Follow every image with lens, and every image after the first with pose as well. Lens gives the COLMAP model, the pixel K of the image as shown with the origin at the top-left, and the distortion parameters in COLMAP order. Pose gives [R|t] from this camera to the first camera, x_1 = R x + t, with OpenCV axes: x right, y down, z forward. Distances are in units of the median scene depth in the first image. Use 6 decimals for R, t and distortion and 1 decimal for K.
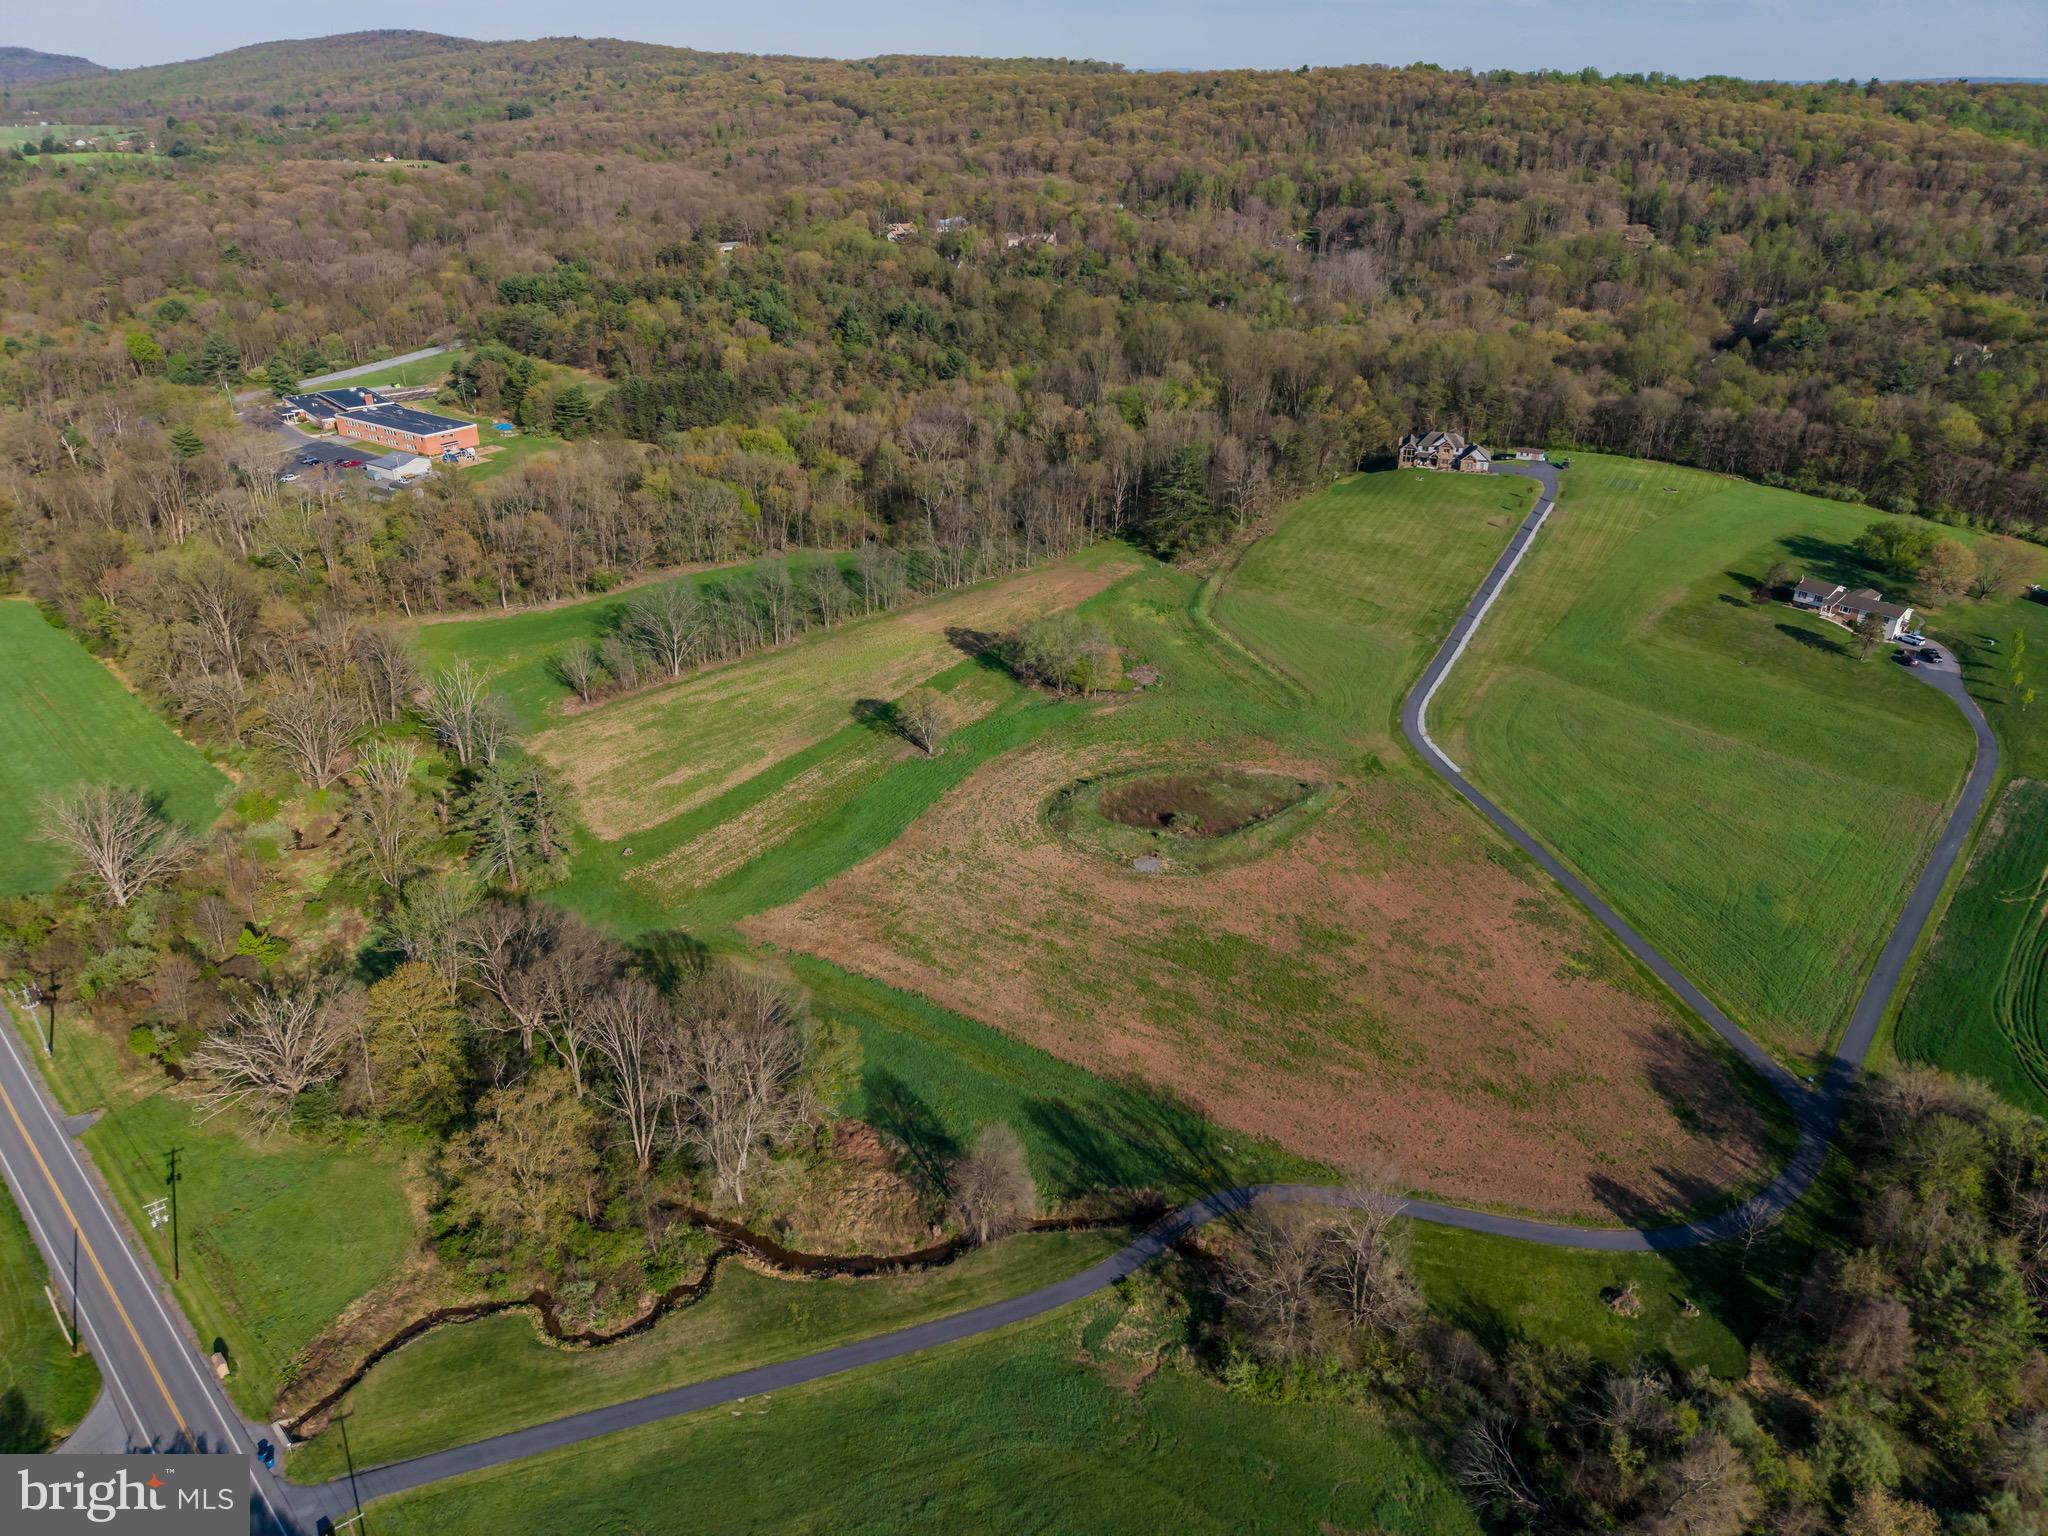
lens RADIAL K [[1367.1, 0, 1033.1], [0, 1367.1, 778.8], [0, 0, 1]] dist [0.027367, -0.038344]
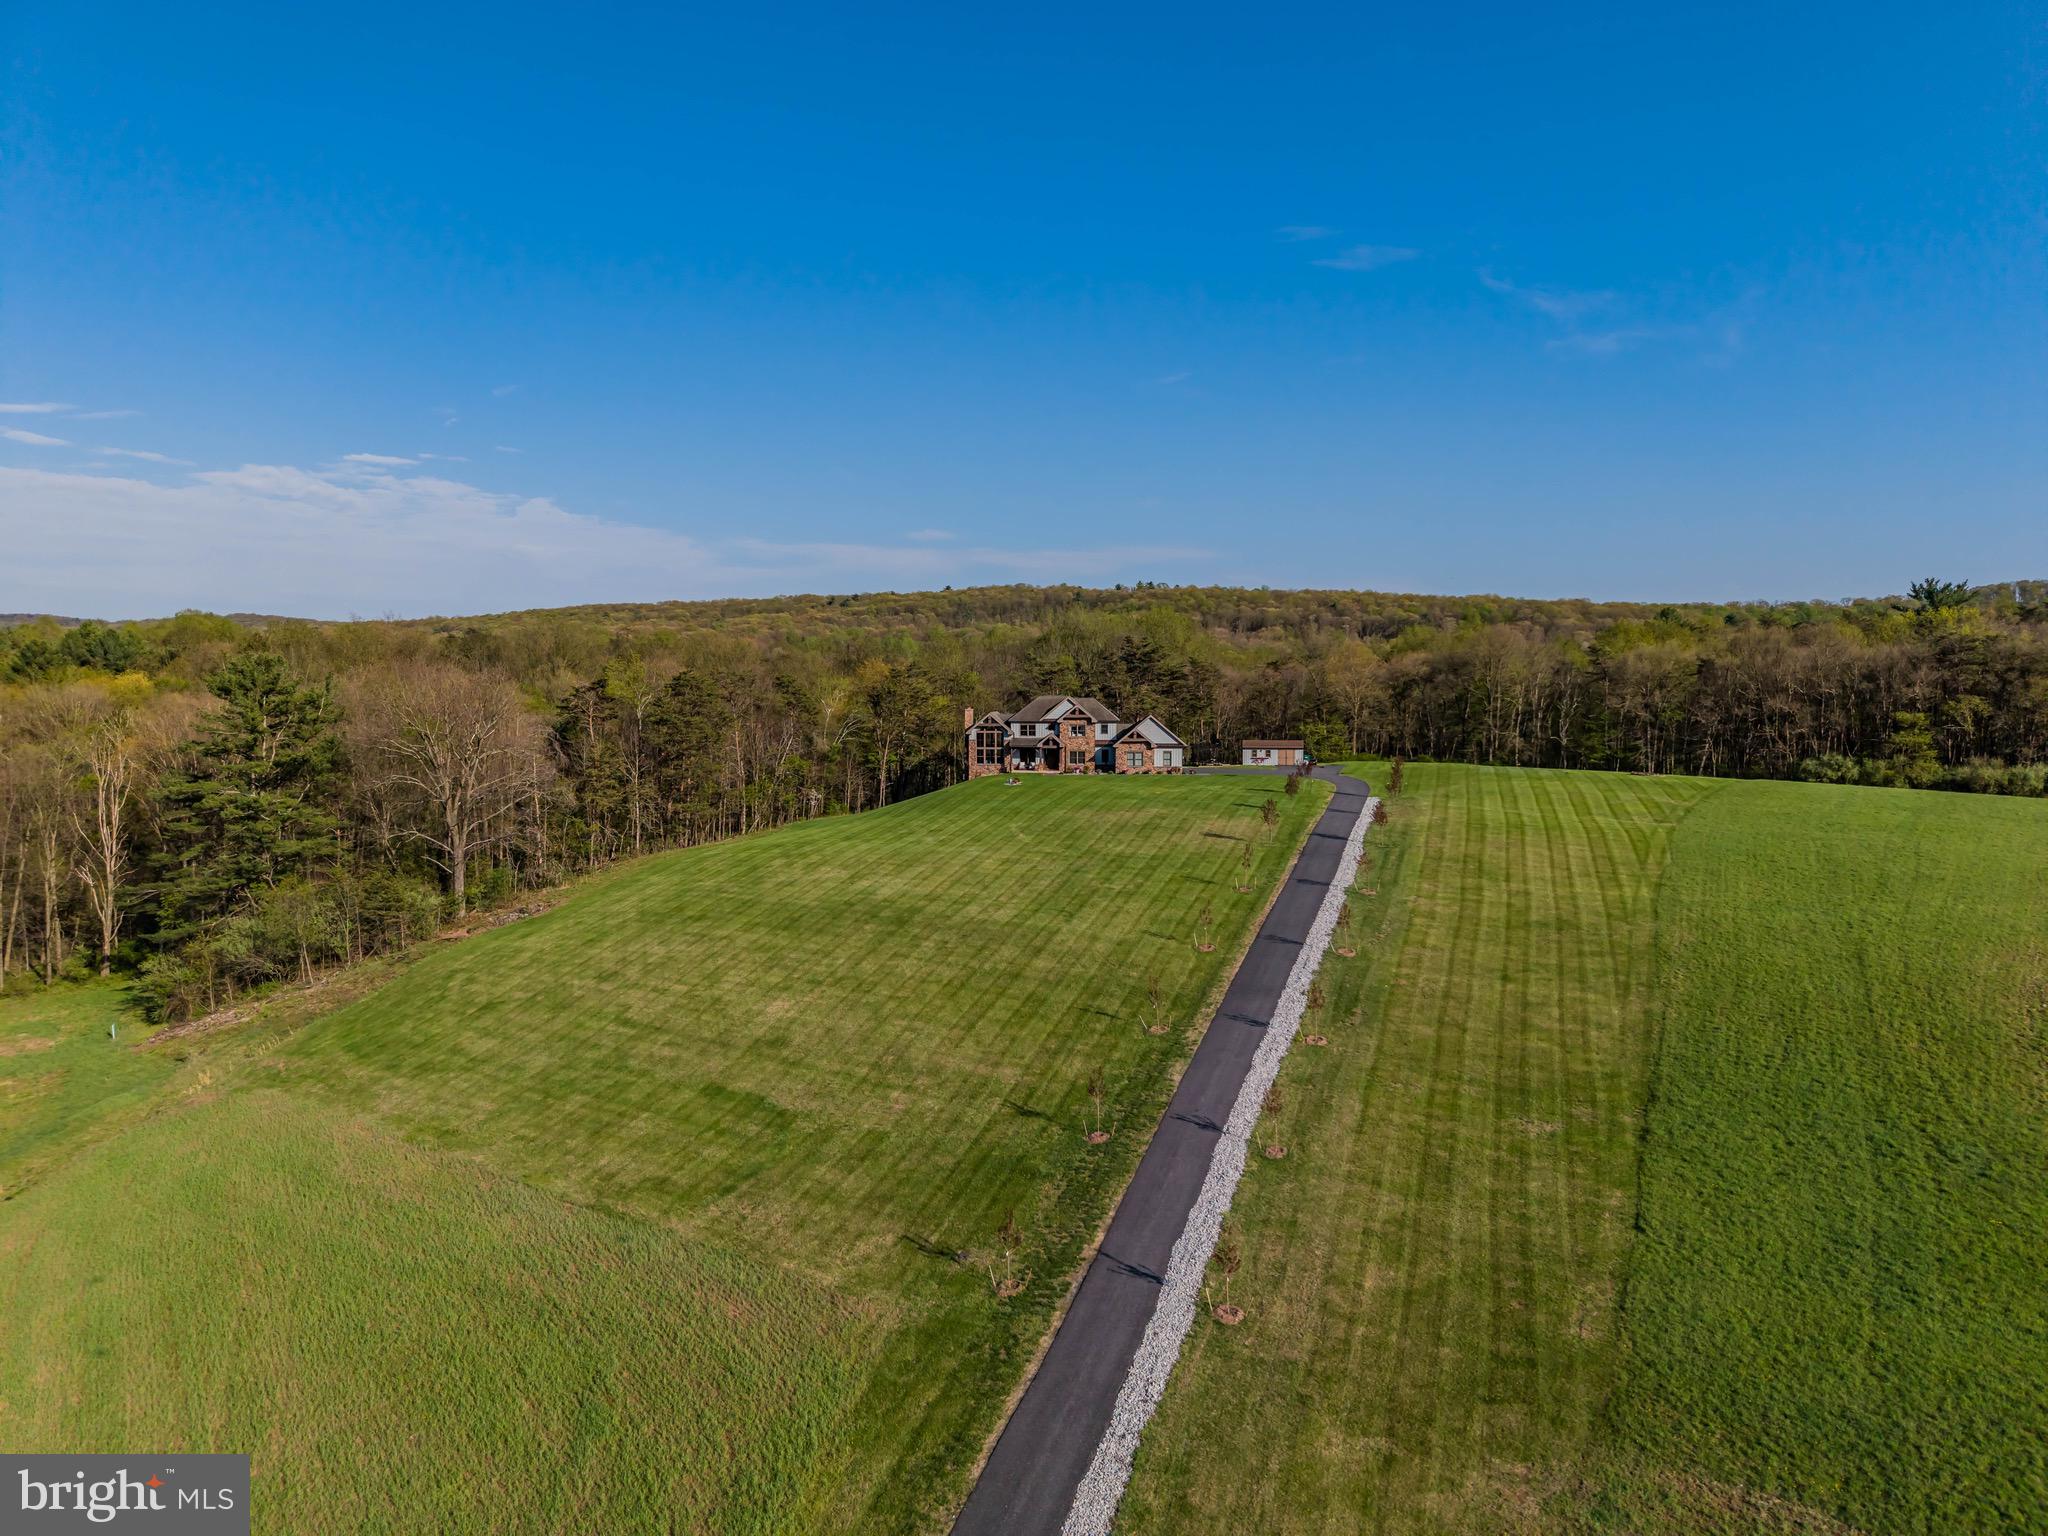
lens RADIAL K [[1367.1, 0, 1021.5], [0, 1367.1, 767.6], [0, 0, 1]] dist [0.027367, -0.038344]
pose [[0.980534, -0.017380, 0.195579, 0.213902], [0.095744, 0.911953, -0.398967, -0.074329], [-0.171425, 0.409926, 0.895865, 0.672299]]
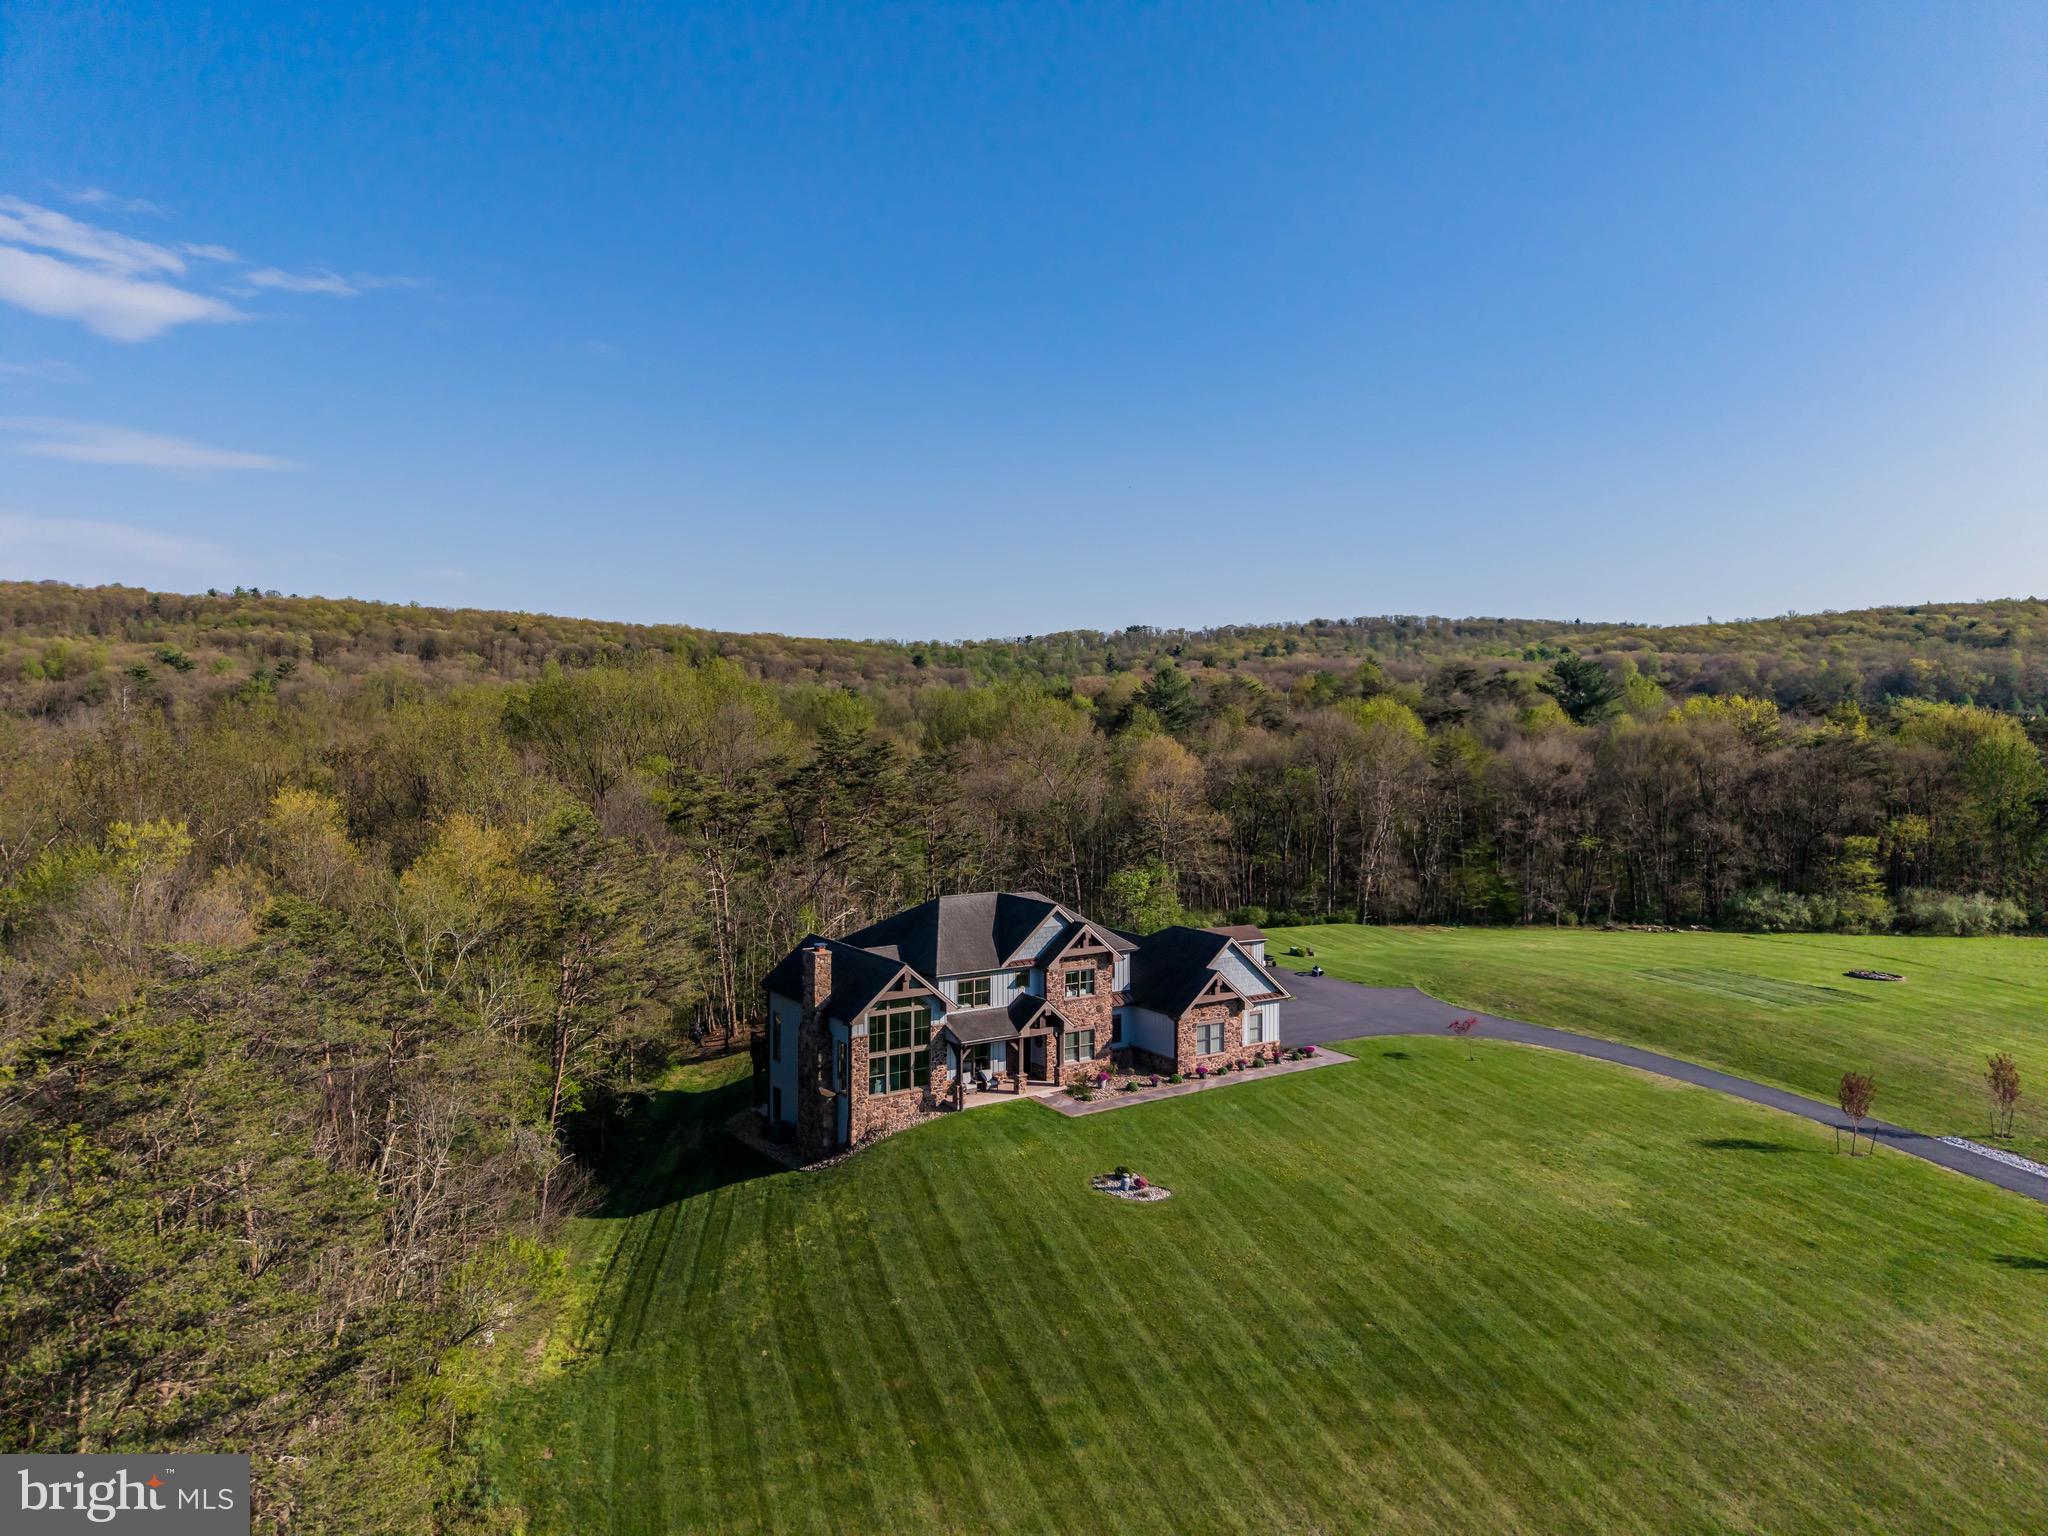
lens RADIAL K [[1367.1, 0, 1013.6], [0, 1367.1, 771.5], [0, 0, 1]] dist [0.027367, -0.038344]
pose [[0.668731, -0.035896, 0.742638, 0.174108], [0.342898, 0.901156, -0.265215, -0.227735], [-0.659712, 0.432006, 0.614940, 0.917871]]
